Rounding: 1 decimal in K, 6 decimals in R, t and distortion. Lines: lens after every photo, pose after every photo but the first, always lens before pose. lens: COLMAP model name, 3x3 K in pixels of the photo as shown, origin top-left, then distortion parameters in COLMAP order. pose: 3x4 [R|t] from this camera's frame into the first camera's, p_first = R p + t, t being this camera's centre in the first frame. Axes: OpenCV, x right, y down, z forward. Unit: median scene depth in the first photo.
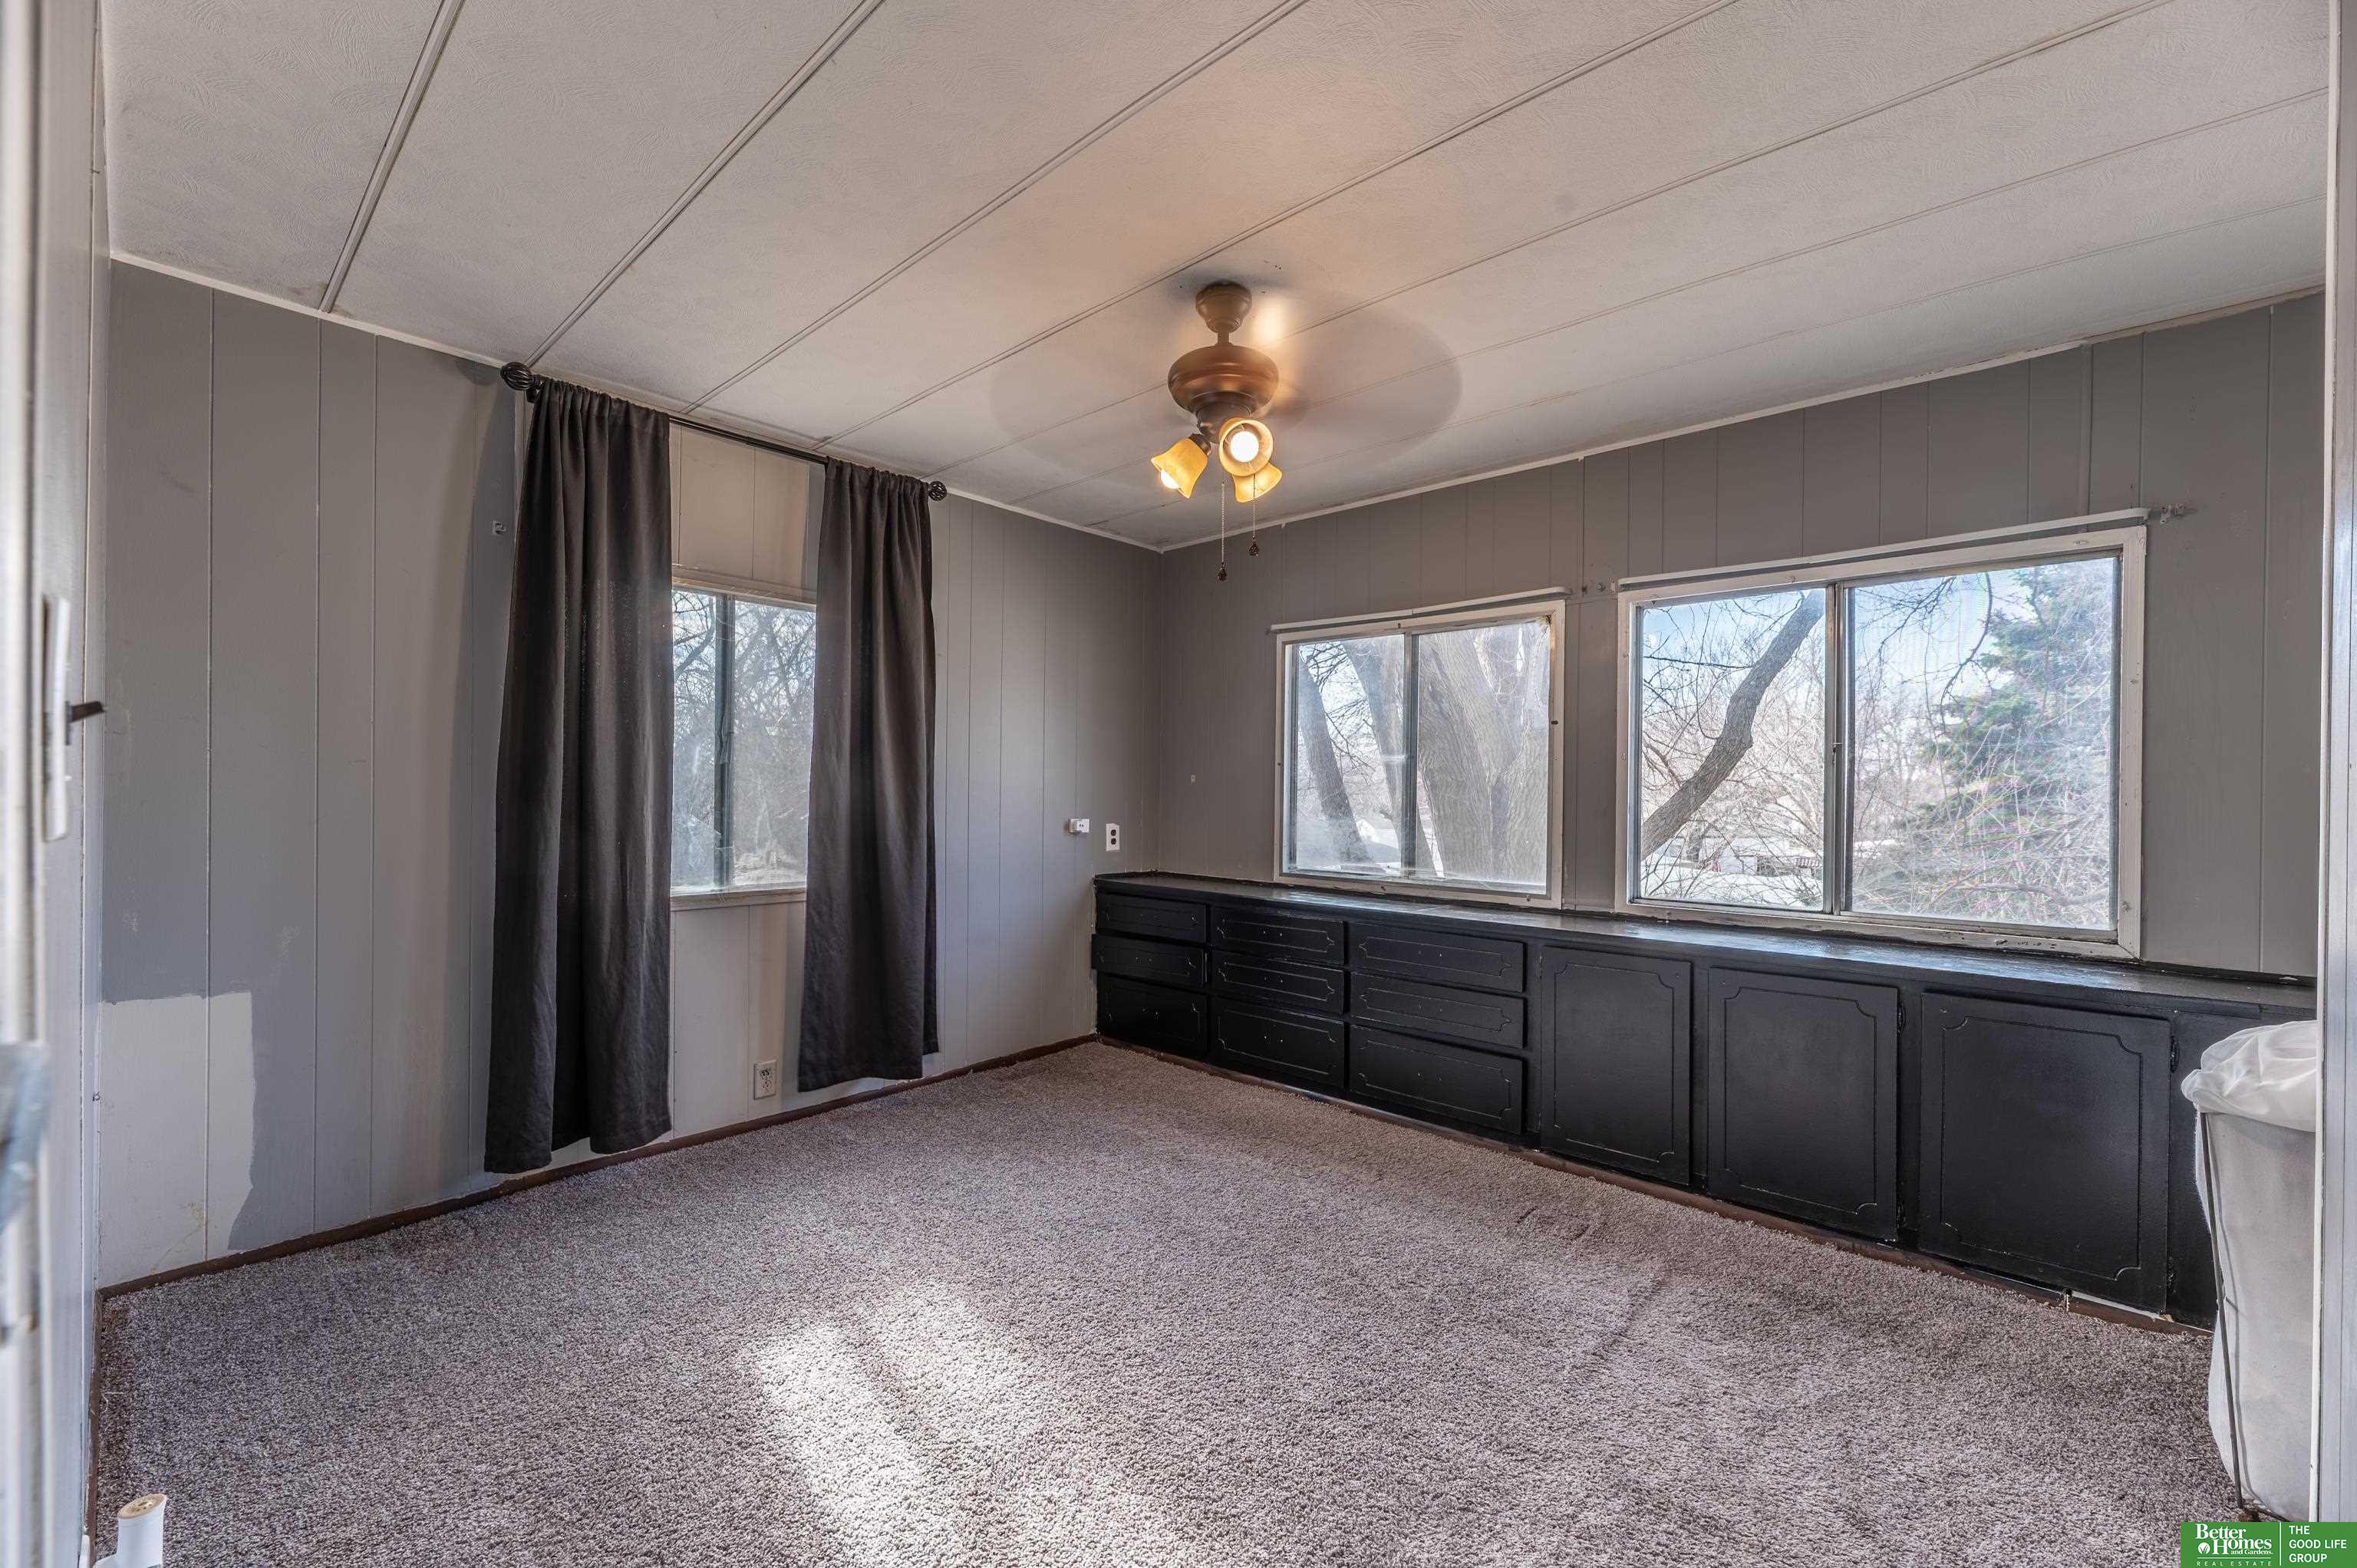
lens RADIAL K [[941.1, 0, 1181.6], [0, 941.1, 785.7], [0, 0, 1]] dist [0.001217, 0.000224]
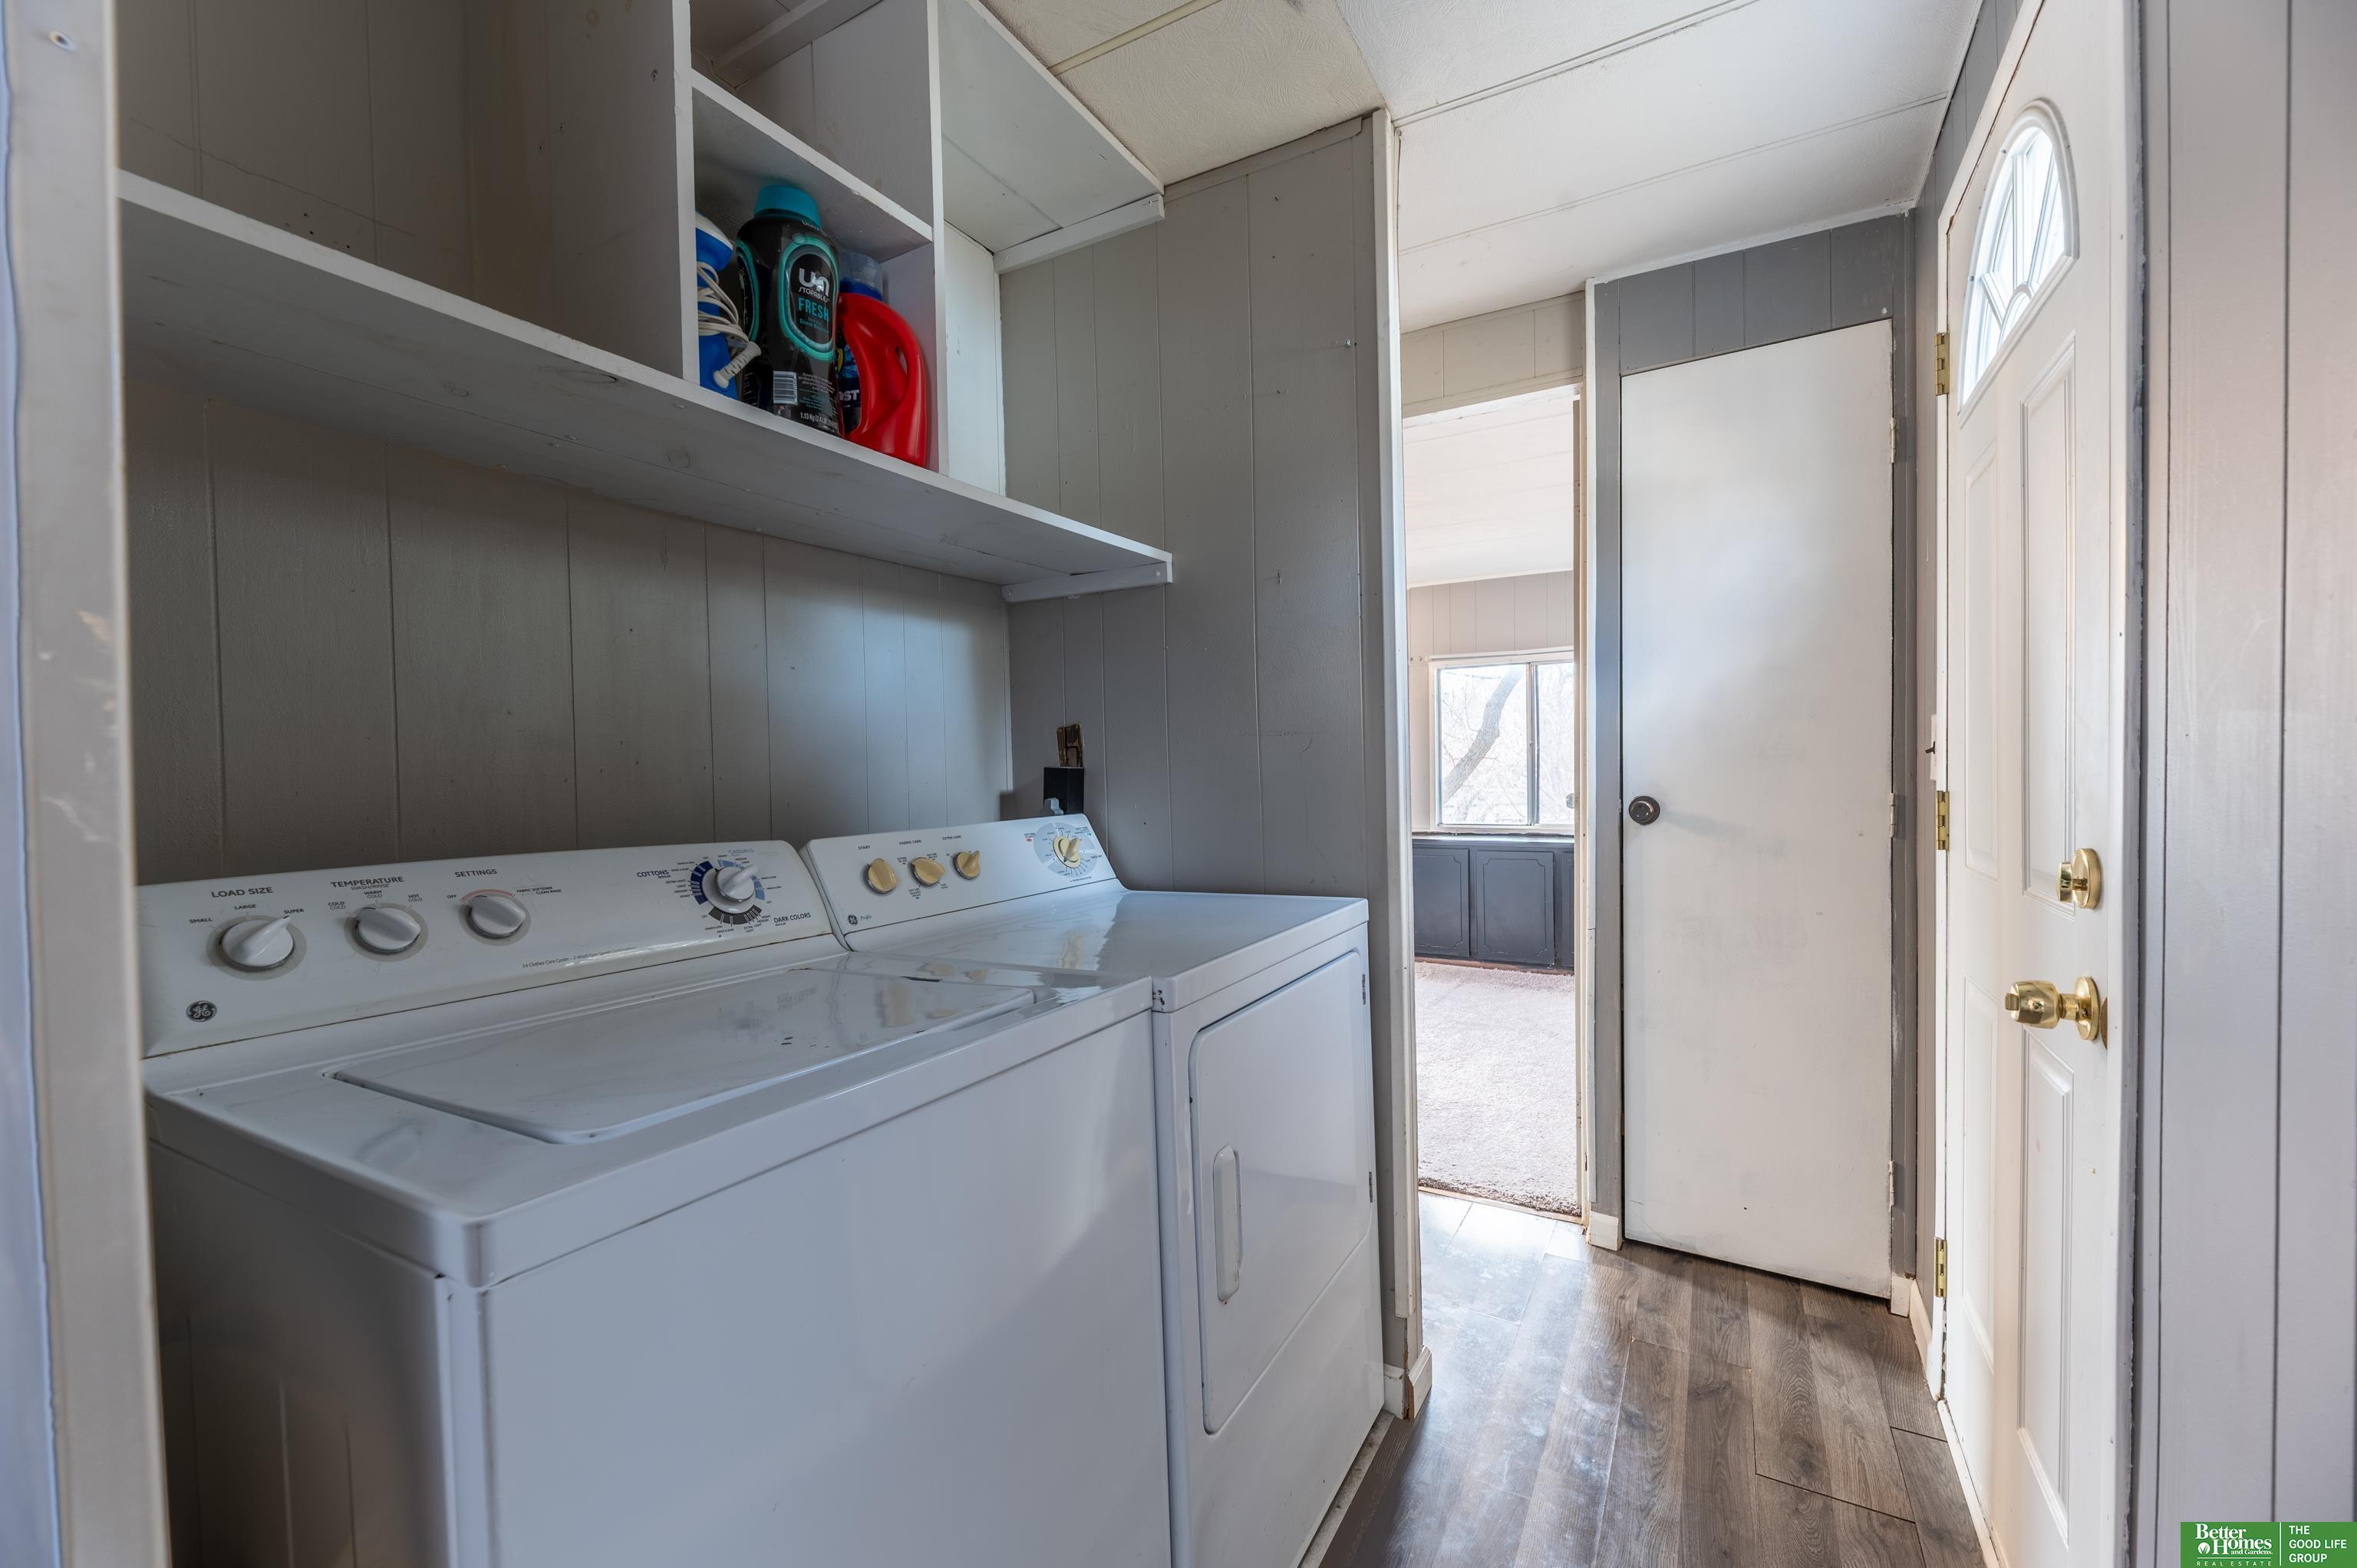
lens RADIAL K [[941.1, 0, 1183.8], [0, 941.1, 784.7], [0, 0, 1]] dist [0.001217, 0.000224]
pose [[0.977427, -0.027484, 0.209476, -0.443532], [0.024443, 0.999555, 0.017091, -0.003873], [-0.209852, -0.011585, 0.977664, -0.790091]]
